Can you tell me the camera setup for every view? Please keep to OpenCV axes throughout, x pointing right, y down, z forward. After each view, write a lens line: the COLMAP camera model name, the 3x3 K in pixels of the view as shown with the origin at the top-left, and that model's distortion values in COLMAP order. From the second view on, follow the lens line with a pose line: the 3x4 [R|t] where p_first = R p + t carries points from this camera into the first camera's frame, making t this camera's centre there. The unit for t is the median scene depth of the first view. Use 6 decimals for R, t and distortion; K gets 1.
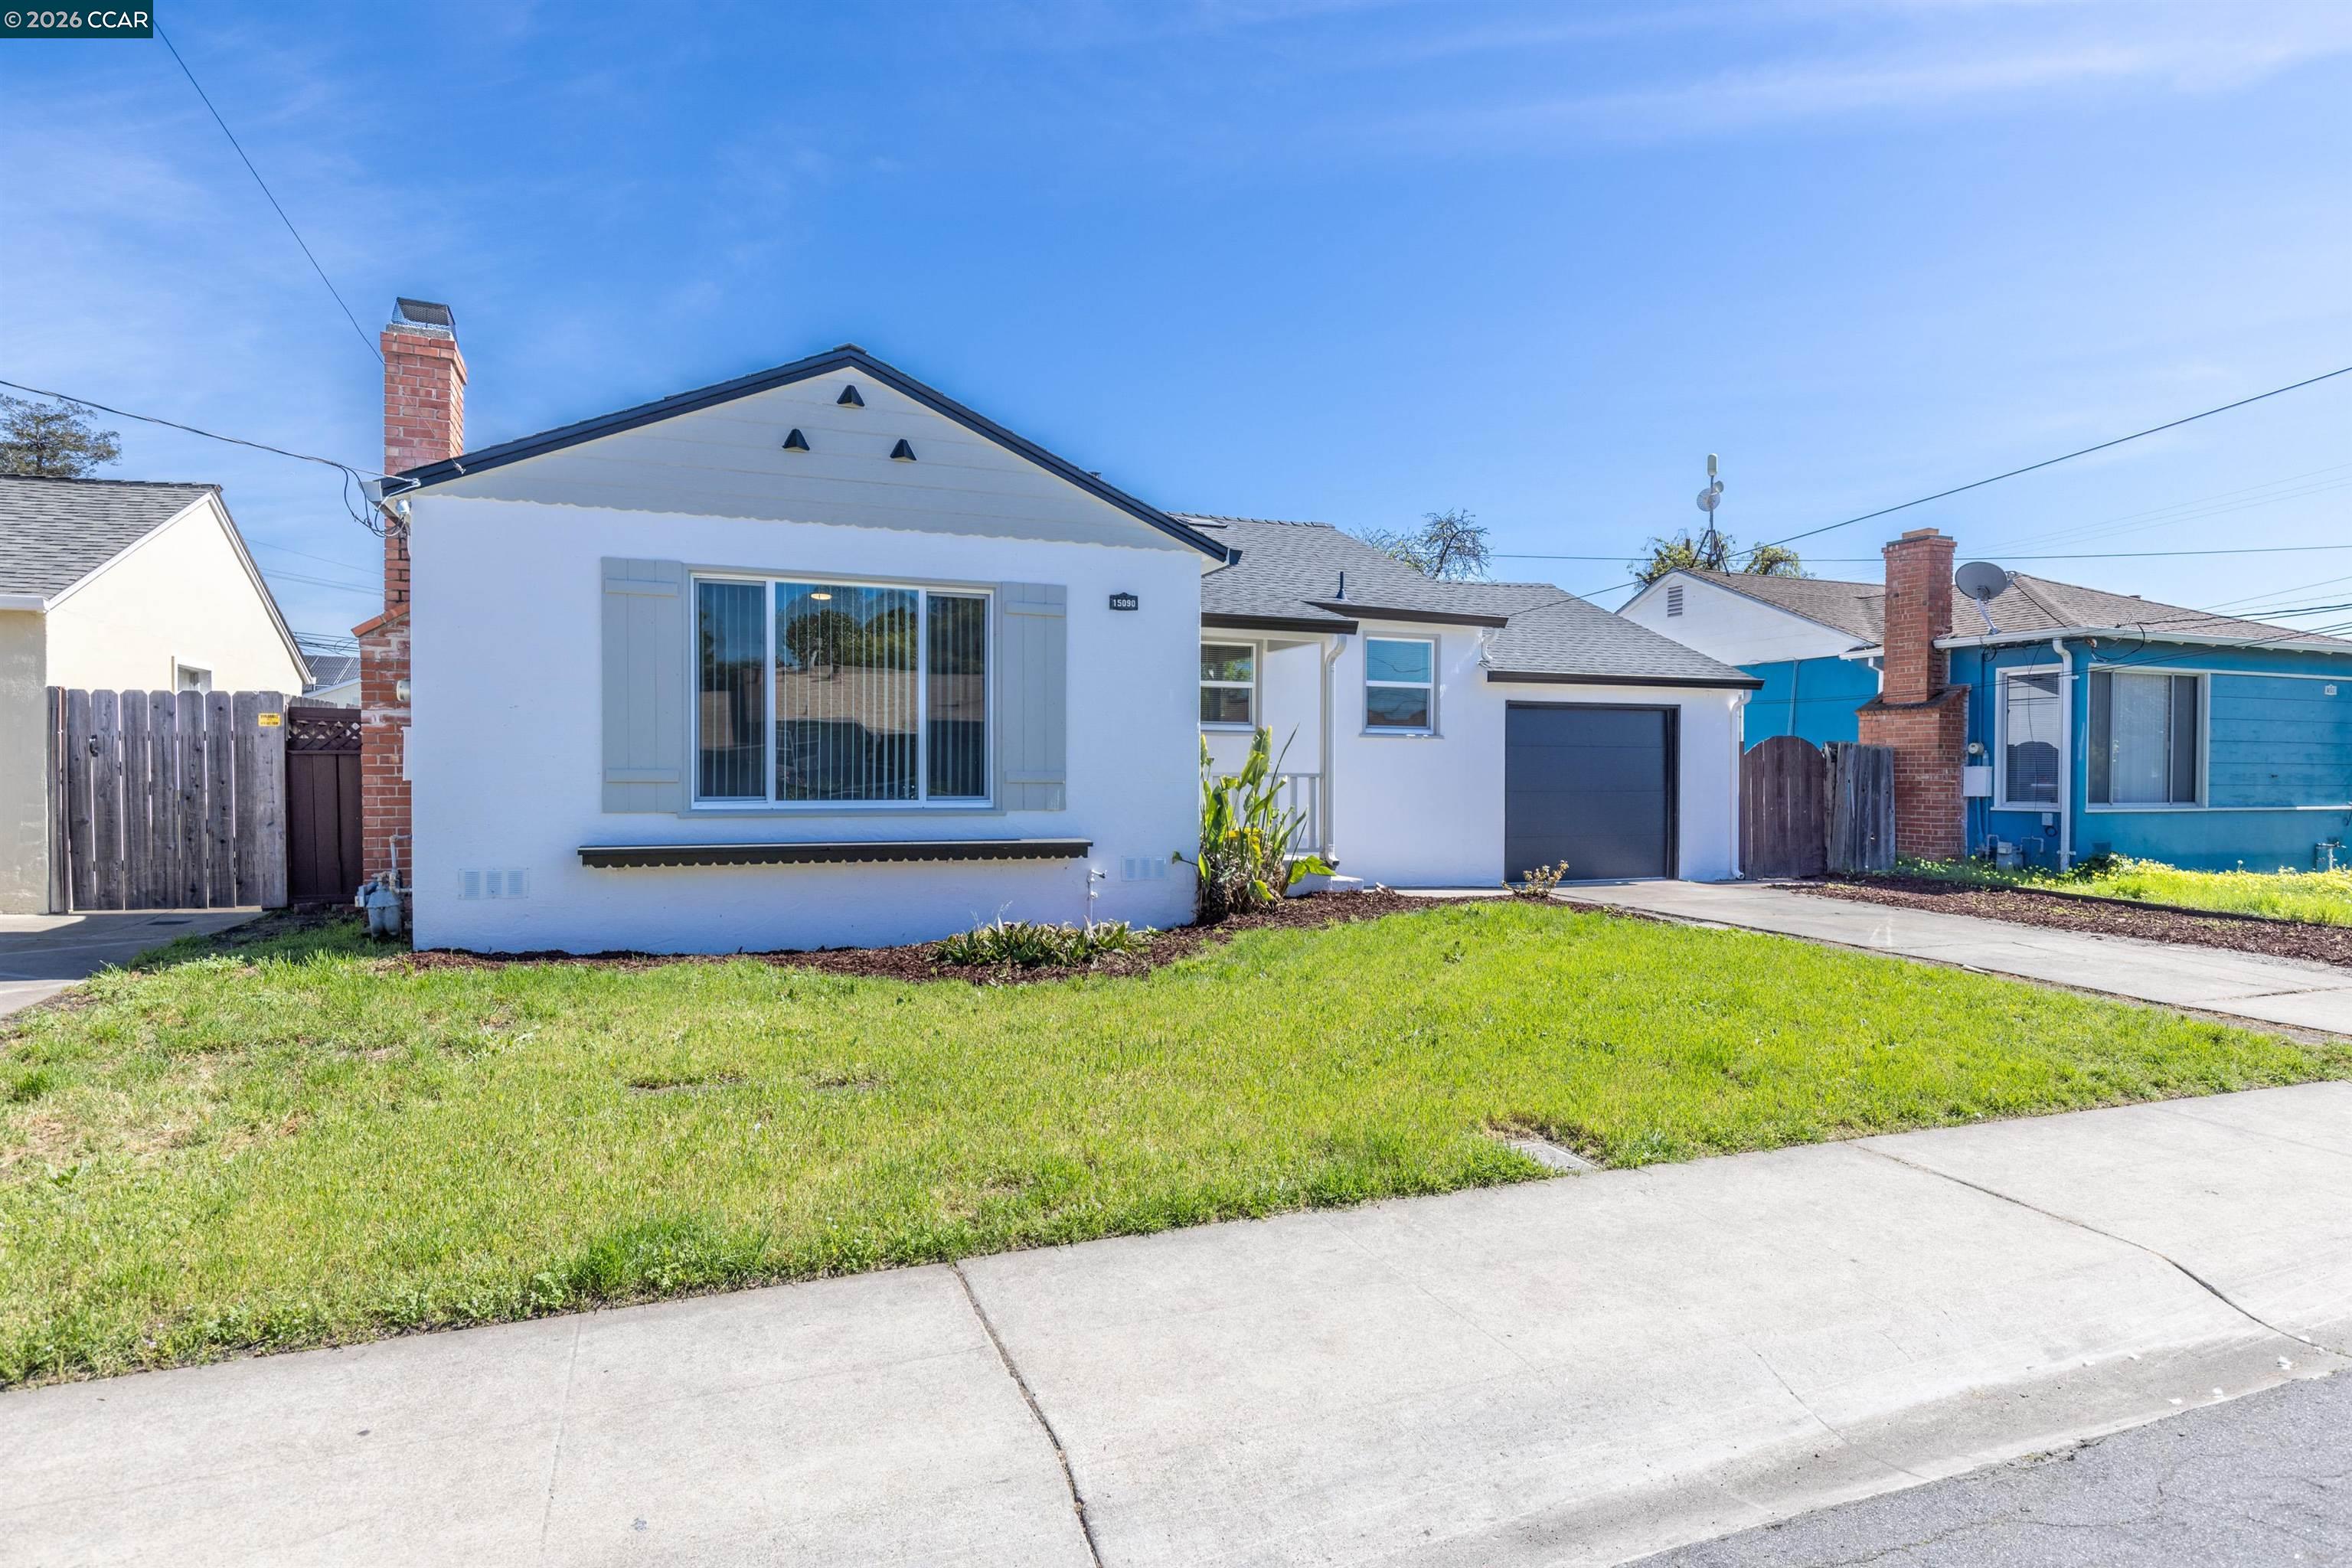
lens RADIAL K [[1327.8, 0, 1179.3], [0, 1327.8, 771.0], [0, 0, 1]] dist [0.000786, 0.000191]
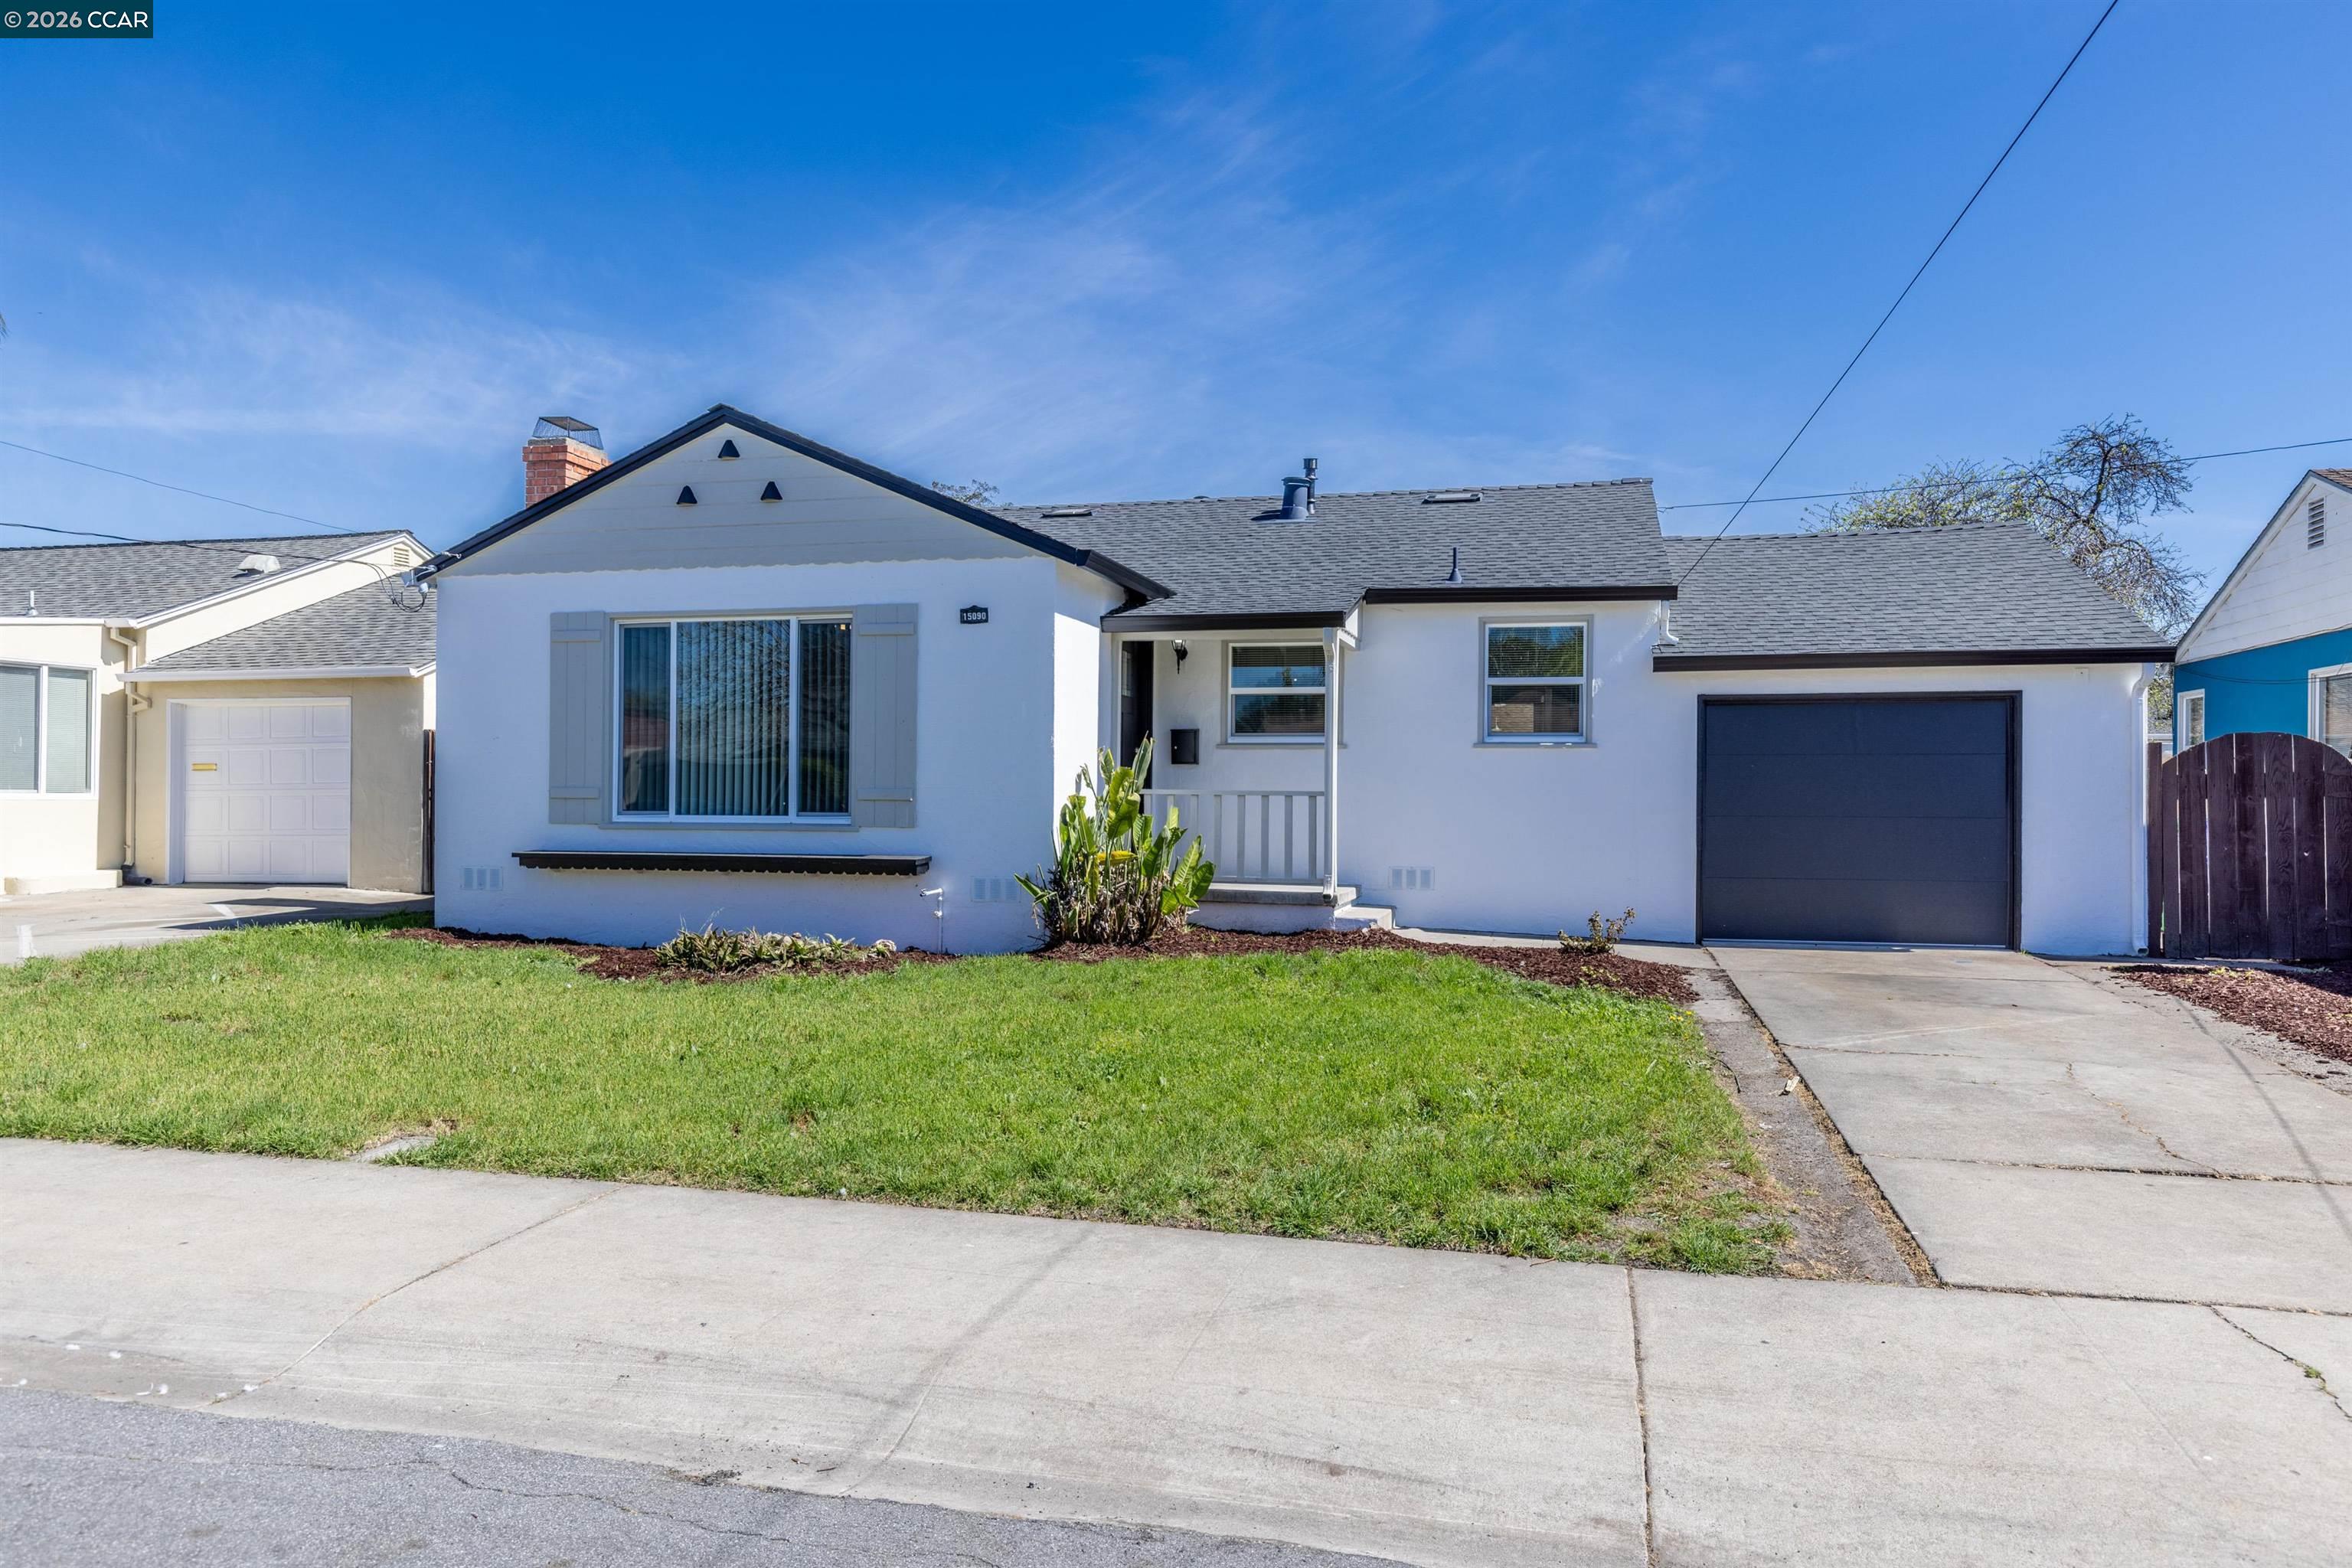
lens RADIAL K [[1537.4, 0, 1174.3], [0, 1537.4, 789.9], [0, 0, 1]] dist [0.005570, 0.000962]
pose [[0.802581, -0.002956, -0.596536, 0.757392], [-0.000150, 0.999987, -0.005158, 0.006788], [0.596544, 0.004229, 0.802569, 0.183084]]
